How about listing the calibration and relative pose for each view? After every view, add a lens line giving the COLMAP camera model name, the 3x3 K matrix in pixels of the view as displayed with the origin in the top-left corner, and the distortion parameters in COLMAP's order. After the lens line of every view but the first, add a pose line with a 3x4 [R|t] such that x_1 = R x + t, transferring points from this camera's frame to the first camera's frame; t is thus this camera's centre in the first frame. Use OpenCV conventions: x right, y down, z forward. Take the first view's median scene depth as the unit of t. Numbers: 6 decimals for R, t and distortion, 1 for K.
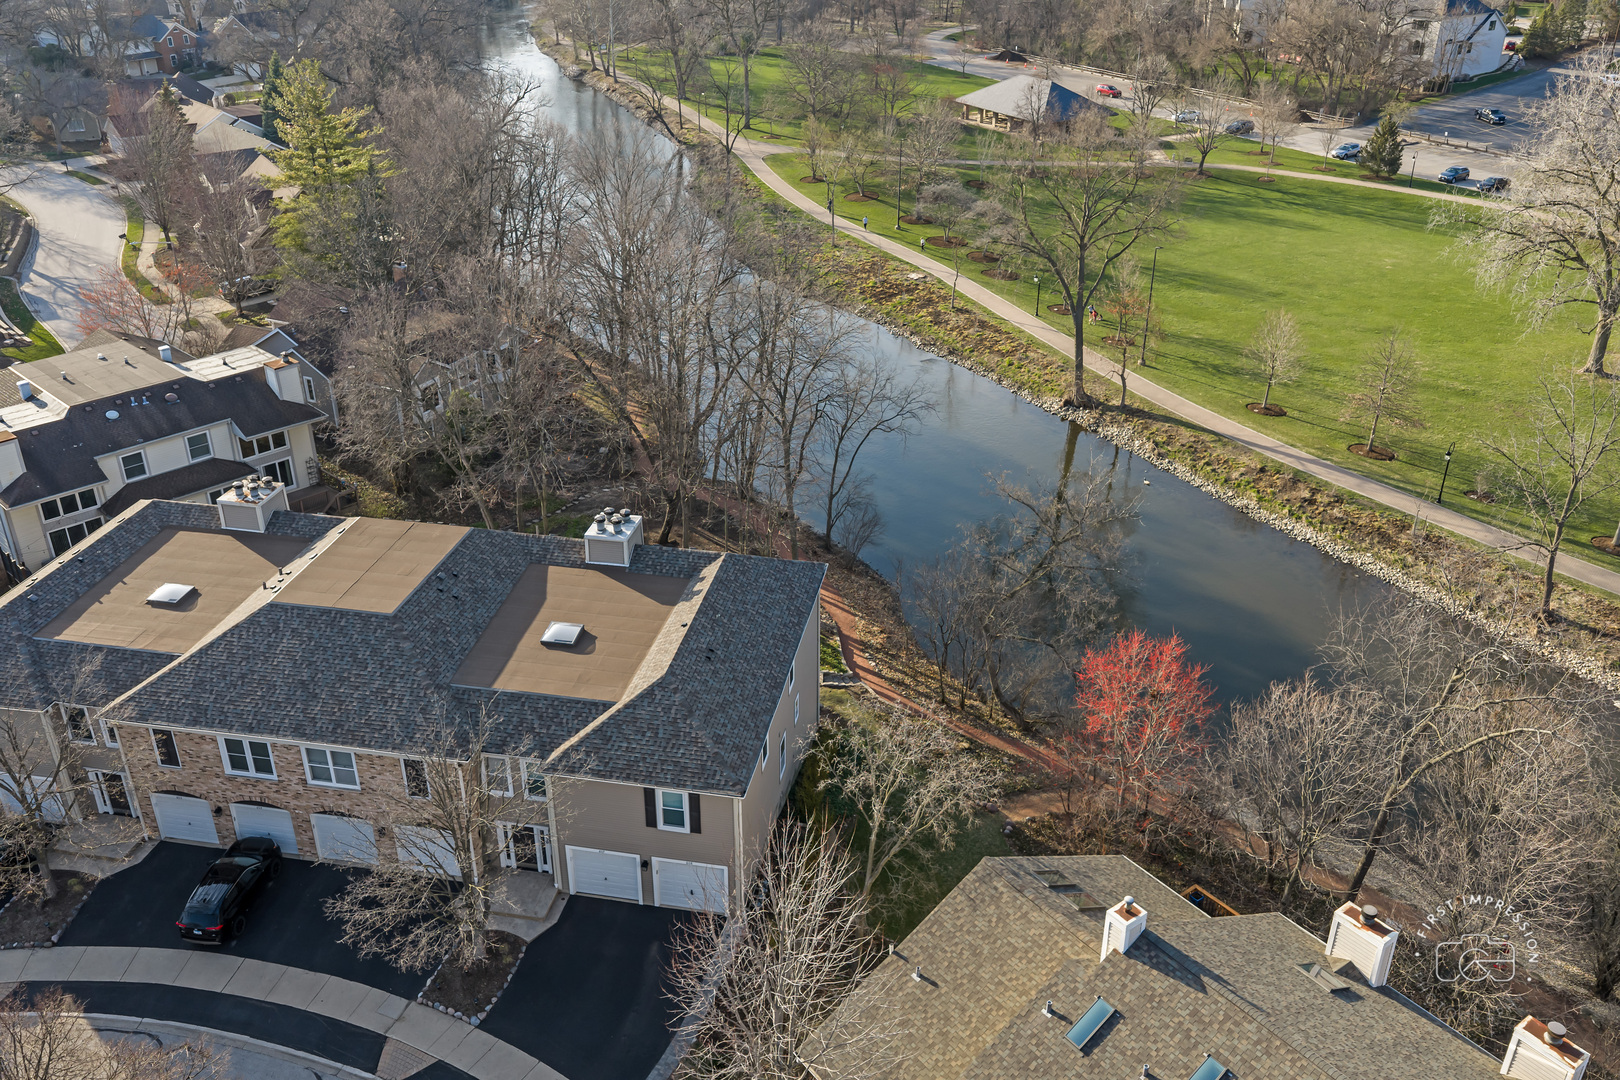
lens RADIAL K [[1343.0, 0, 810.0], [0, 1343.0, 540.0], [0, 0, 1]] dist [0.012716, -0.018895]
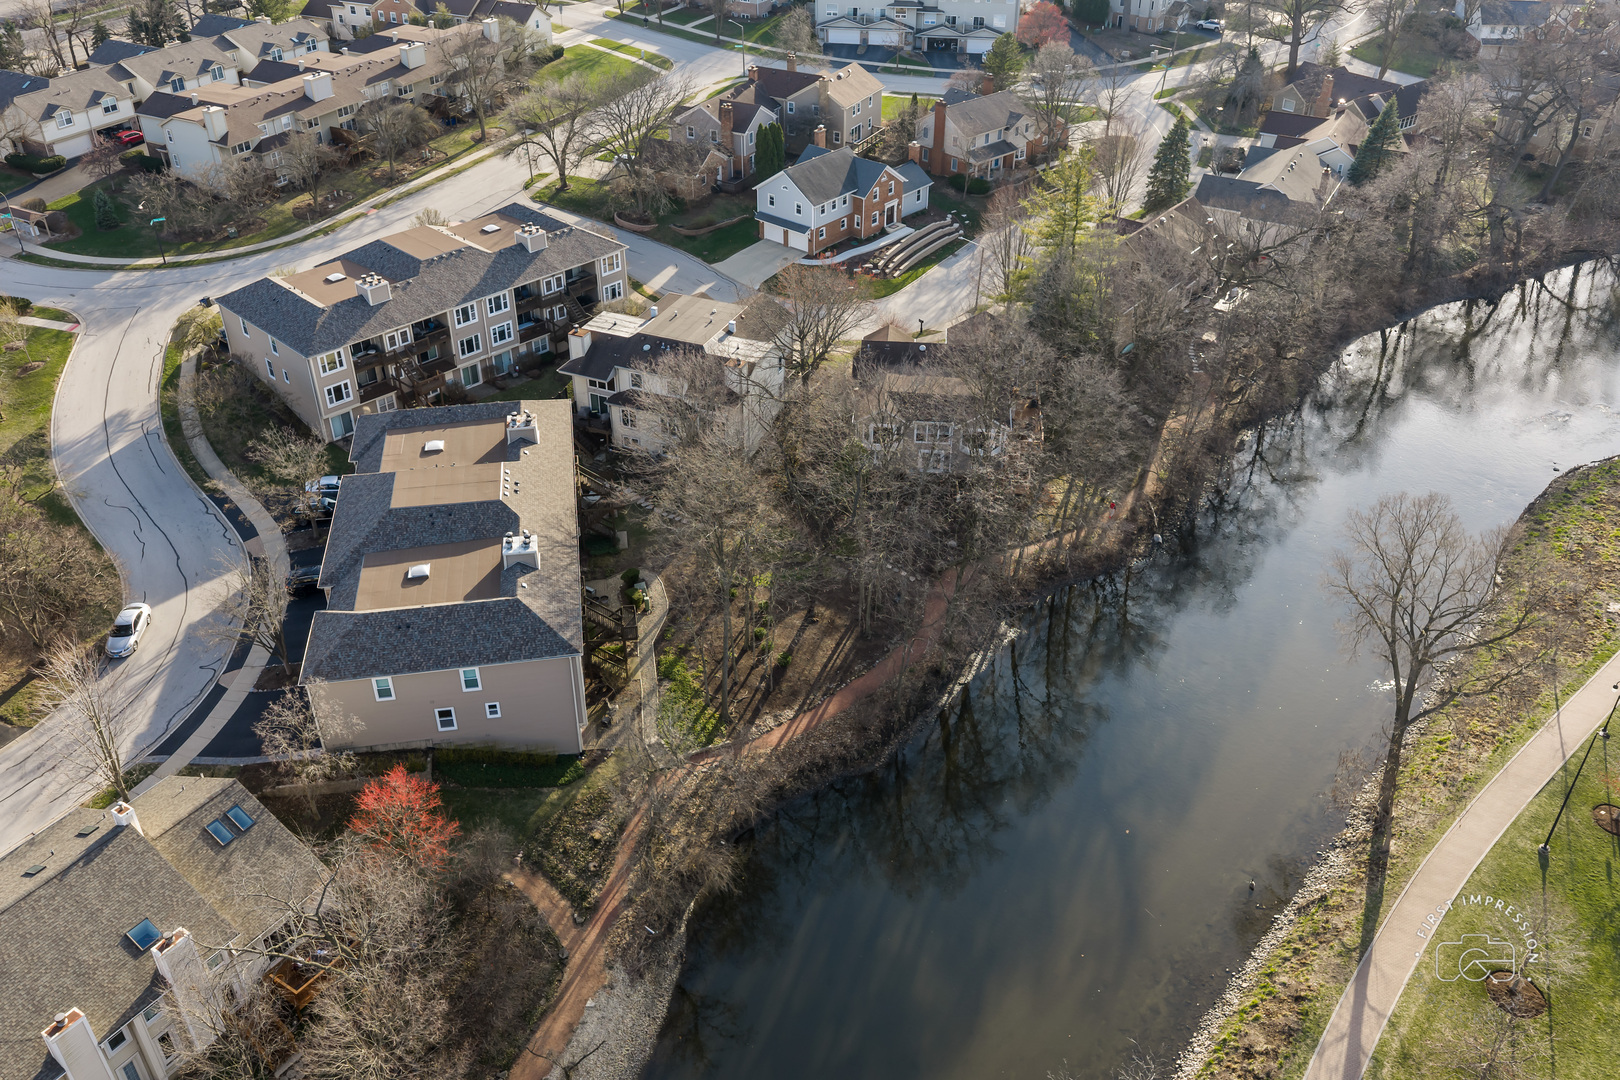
lens RADIAL K [[1343.0, 0, 810.0], [0, 1343.0, 540.0], [0, 0, 1]] dist [0.012716, -0.018895]
pose [[0.349246, 0.521230, -0.778682, 0.932935], [-0.434937, 0.826240, 0.357991, -0.568732], [0.829974, 0.213651, 0.515263, 0.384598]]
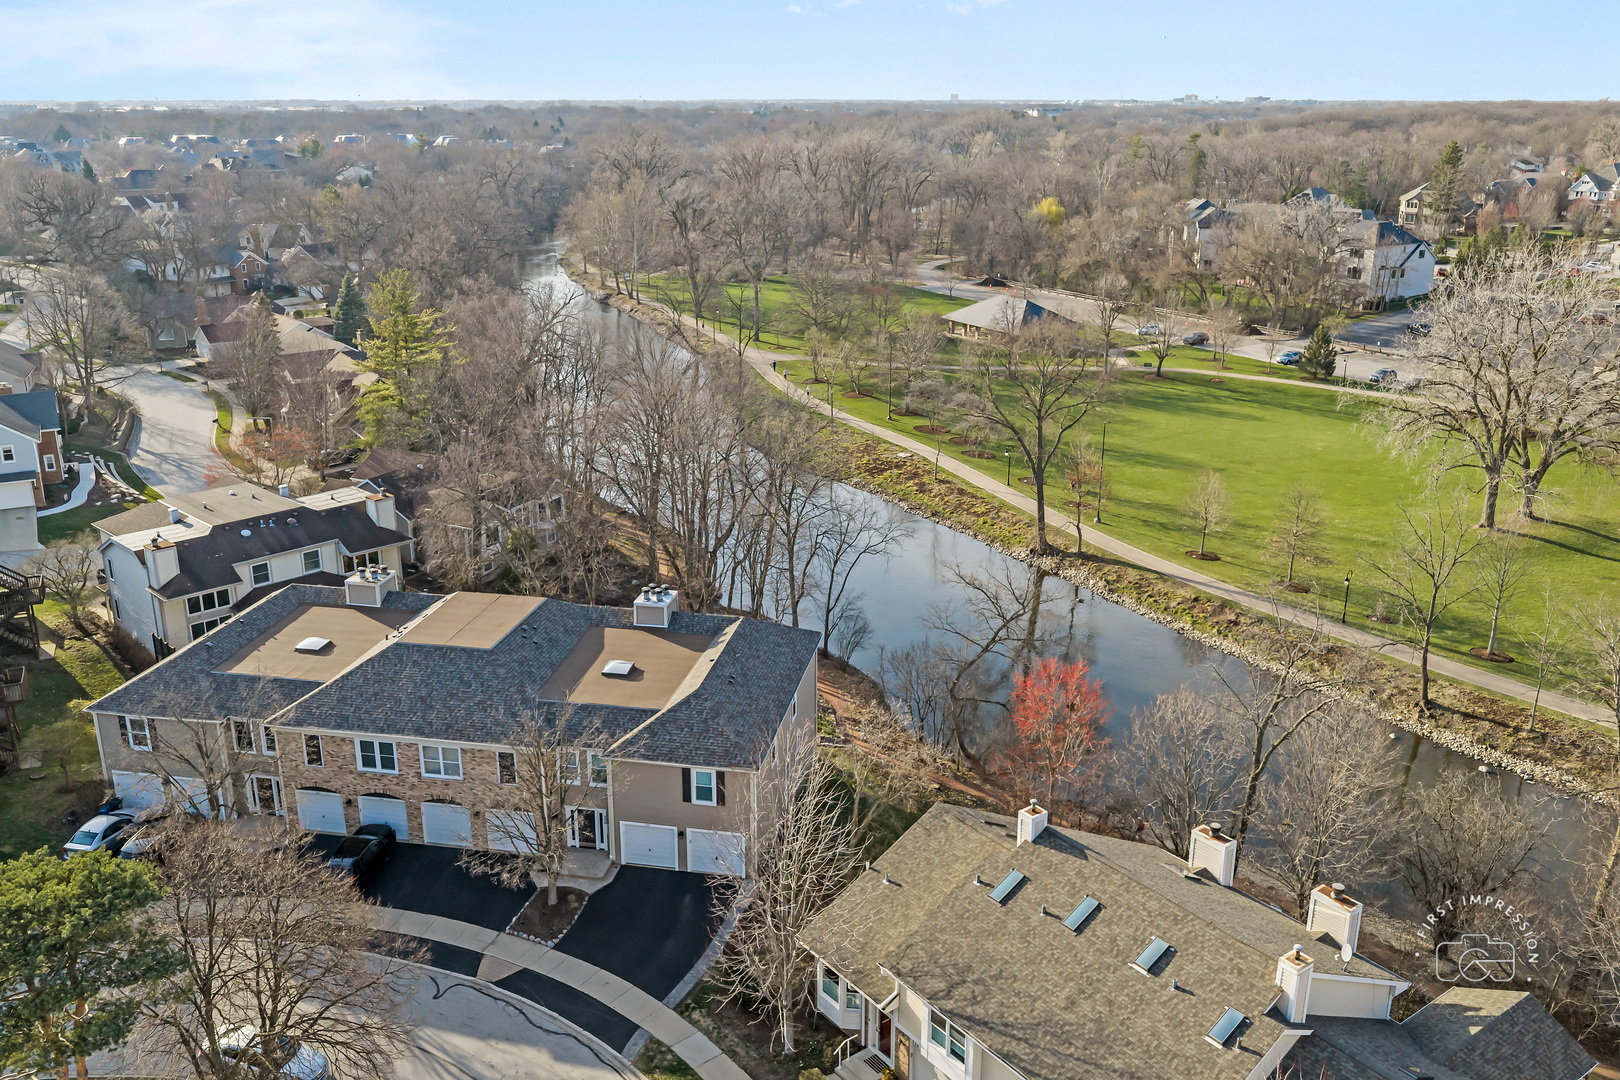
lens RADIAL K [[1343.0, 0, 810.0], [0, 1343.0, 540.0], [0, 0, 1]] dist [0.012716, -0.018895]
pose [[0.999995, -0.000049, -0.003092, 0.003890], [-0.000457, 0.986526, -0.163601, 0.116276], [0.003059, 0.163602, 0.986522, -0.219202]]
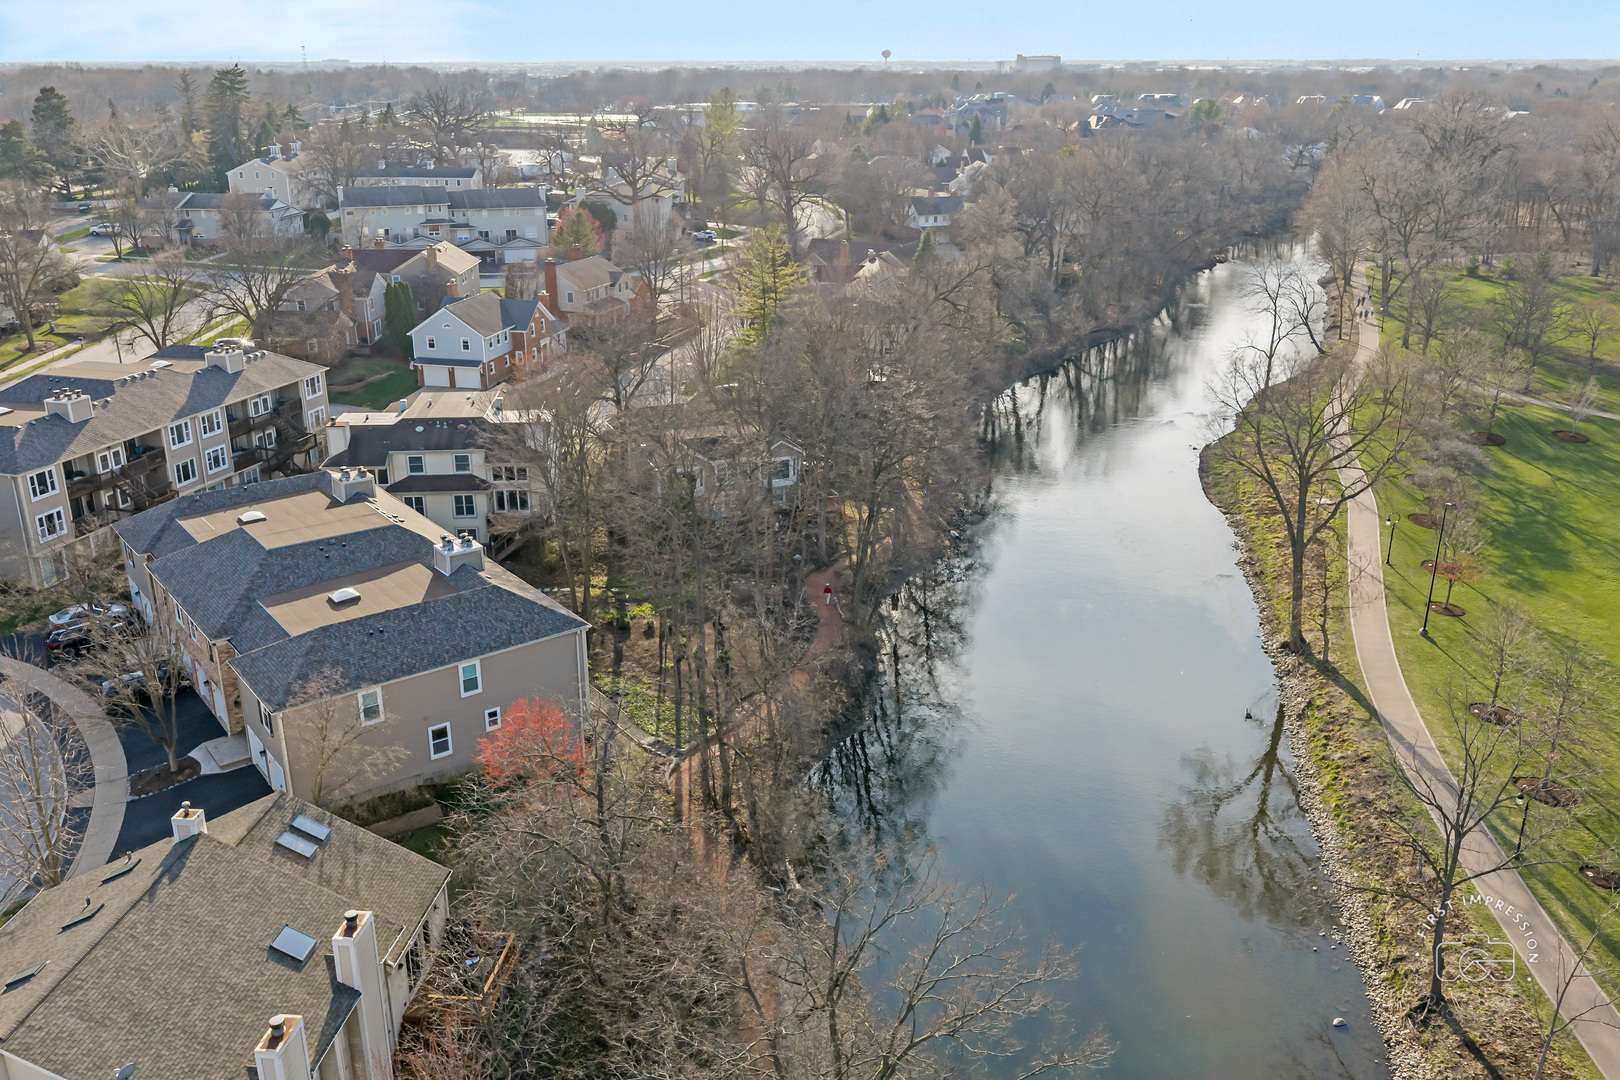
lens RADIAL K [[1343.0, 0, 810.0], [0, 1343.0, 540.0], [0, 0, 1]] dist [0.012716, -0.018895]
pose [[0.744565, 0.223075, -0.629174, 0.757155], [-0.307165, 0.951295, -0.026215, -0.070728], [0.592683, 0.212778, 0.776822, 0.137749]]
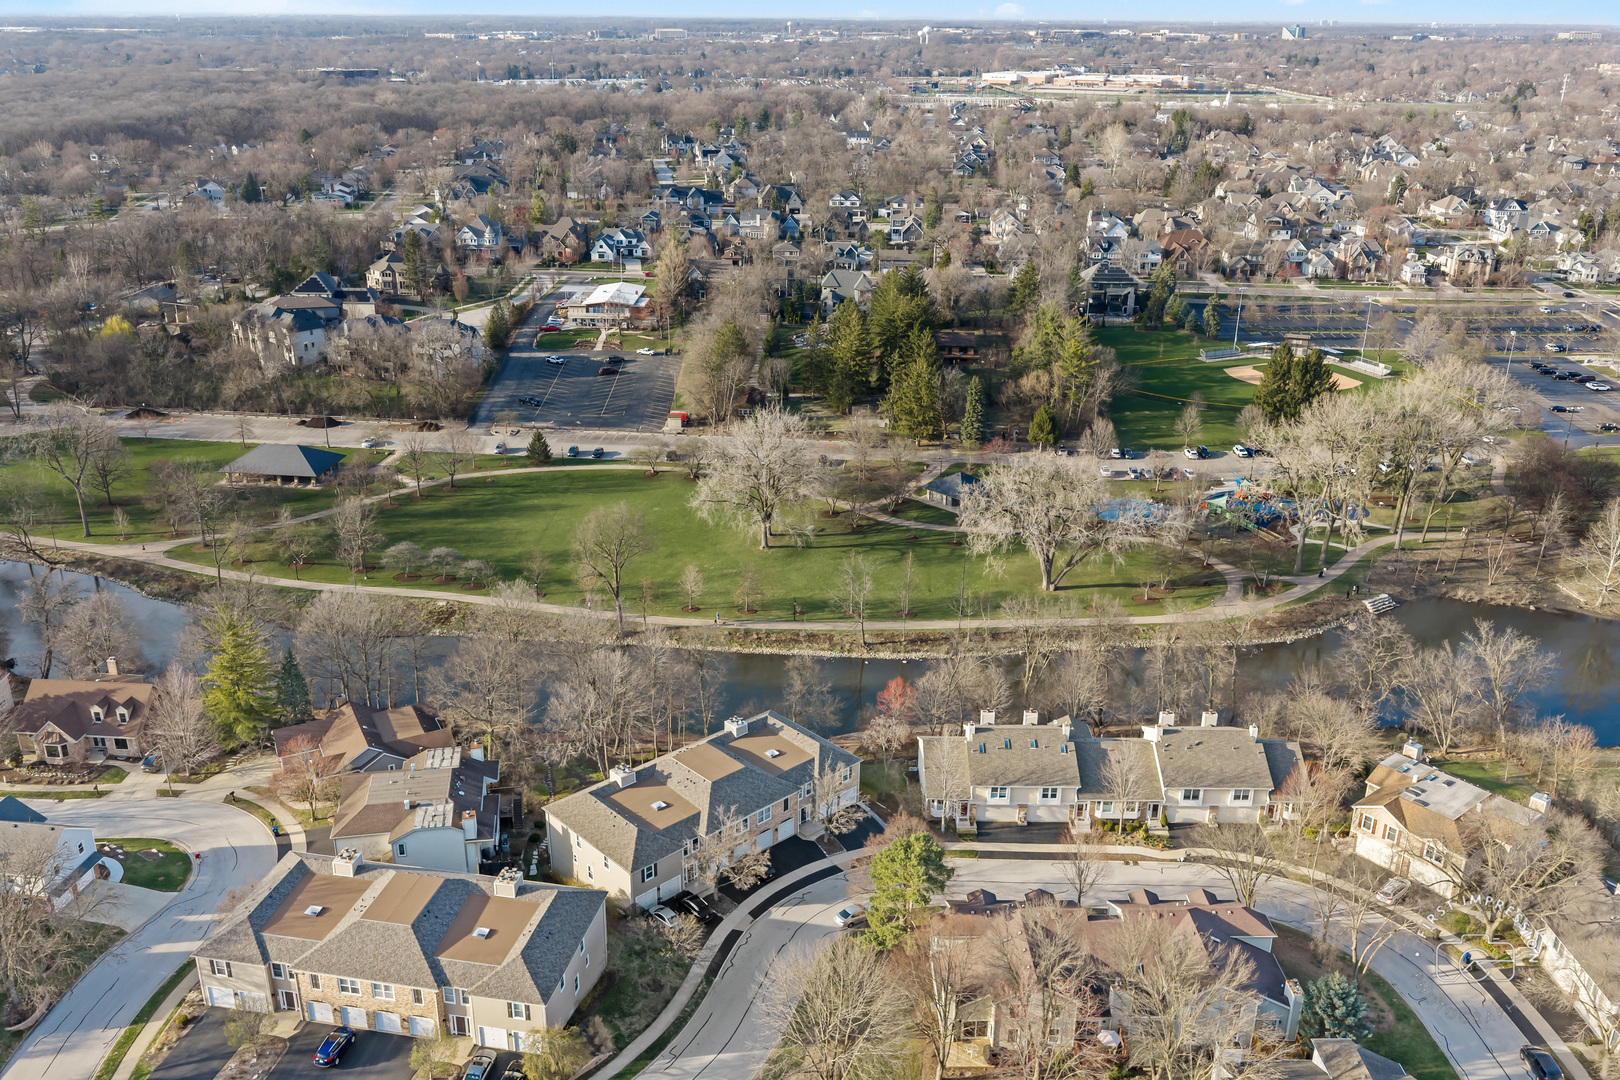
lens RADIAL K [[1343.0, 0, 810.0], [0, 1343.0, 540.0], [0, 0, 1]] dist [0.012716, -0.018895]
pose [[0.594679, -0.289474, 0.750042, -1.669908], [0.363470, 0.928947, 0.070340, -0.412644], [-0.717110, 0.230788, 0.657640, -0.868405]]
